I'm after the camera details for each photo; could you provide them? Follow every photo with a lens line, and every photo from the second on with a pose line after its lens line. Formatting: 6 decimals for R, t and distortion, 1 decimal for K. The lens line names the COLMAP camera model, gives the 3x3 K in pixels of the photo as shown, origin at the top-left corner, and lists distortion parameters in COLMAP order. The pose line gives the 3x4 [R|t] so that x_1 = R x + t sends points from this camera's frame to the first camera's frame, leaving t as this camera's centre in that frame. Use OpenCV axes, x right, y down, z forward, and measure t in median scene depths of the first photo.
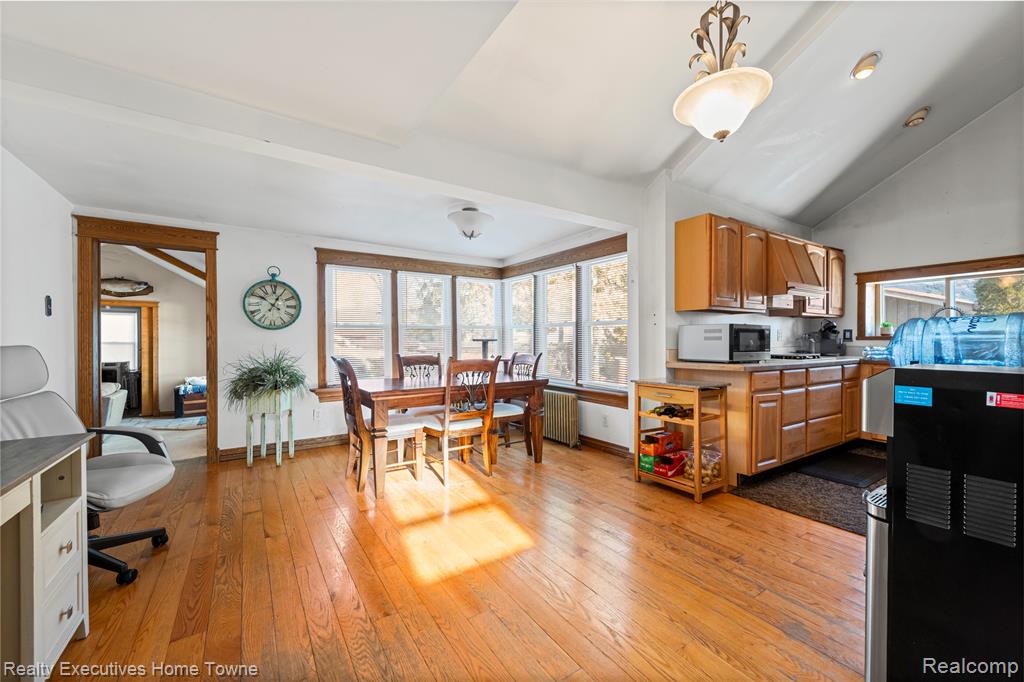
lens RADIAL K [[405.3, 0, 517.2], [0, 405.3, 347.1], [0, 0, 1]] dist [0.014214, -0.001870]
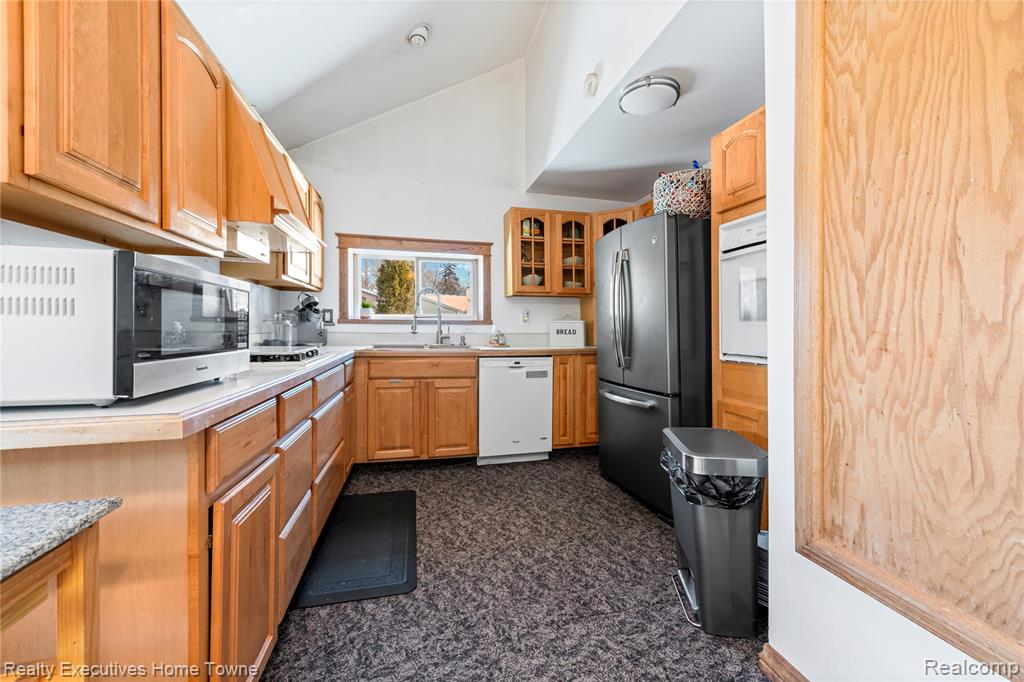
lens RADIAL K [[405.3, 0, 516.8], [0, 405.3, 322.7], [0, 0, 1]] dist [0.014214, -0.001870]
pose [[0.326101, 0.011236, 0.945268, 0.240823], [0.011112, 0.999815, -0.015717, -0.003875], [-0.945270, 0.015629, 0.325916, 0.452830]]
